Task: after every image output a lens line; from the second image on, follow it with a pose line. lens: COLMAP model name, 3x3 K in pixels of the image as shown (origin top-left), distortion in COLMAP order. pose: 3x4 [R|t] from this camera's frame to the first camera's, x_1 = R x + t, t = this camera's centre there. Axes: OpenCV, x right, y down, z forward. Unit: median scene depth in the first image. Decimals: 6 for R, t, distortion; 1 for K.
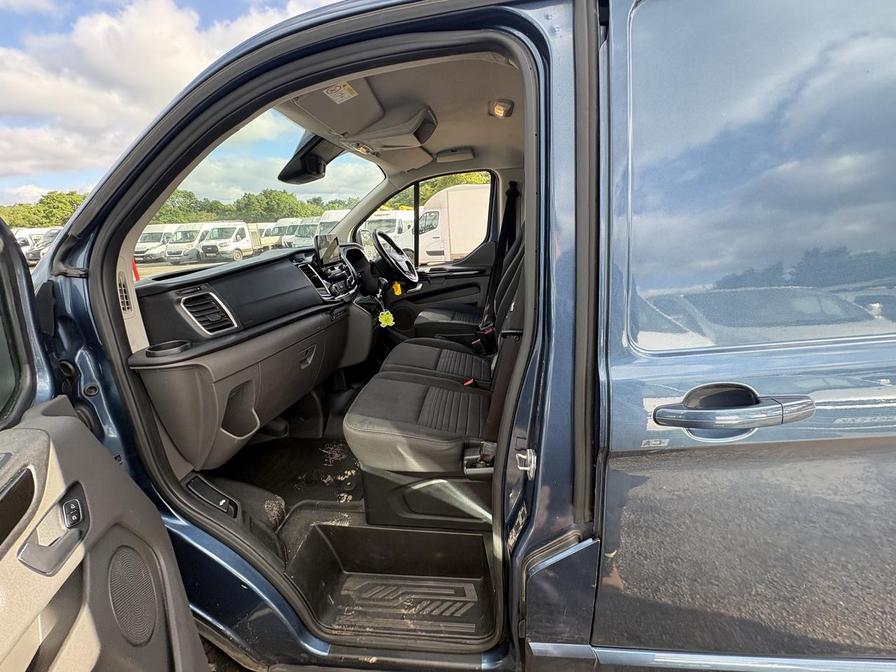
lens RADIAL K [[357.7, 0, 449.6], [0, 357.7, 335.9], [0, 0, 1]] dist [0.002033, 0.000492]
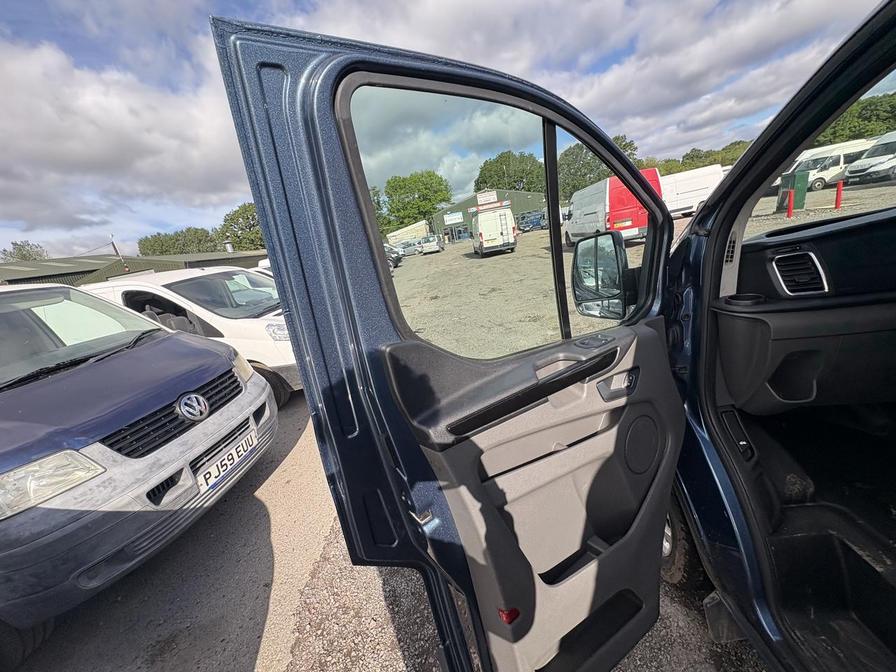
lens RADIAL K [[355.2, 0, 447.8], [0, 355.2, 338.4], [0, 0, 1]] dist [-0.000721, 0.000179]
pose [[0.047500, 0.319410, -0.946425, 0.170074], [-0.119265, 0.942530, 0.312110, -0.050778], [0.991726, 0.098050, 0.082865, -0.025709]]
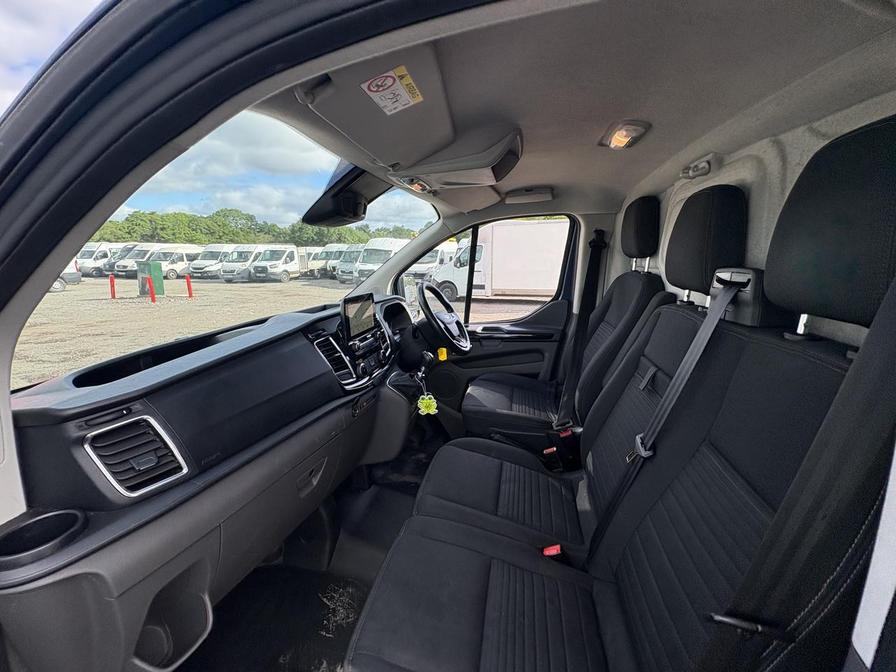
lens RADIAL K [[357.8, 0, 448.0], [0, 357.8, 336.0], [0, 0, 1]] dist [-0.001137, -0.000064]
pose [[0.992618, 0.071564, -0.097915, -0.078079], [-0.078993, 0.994108, -0.074227, -0.150783], [0.092026, 0.081414, 0.992423, 0.274029]]
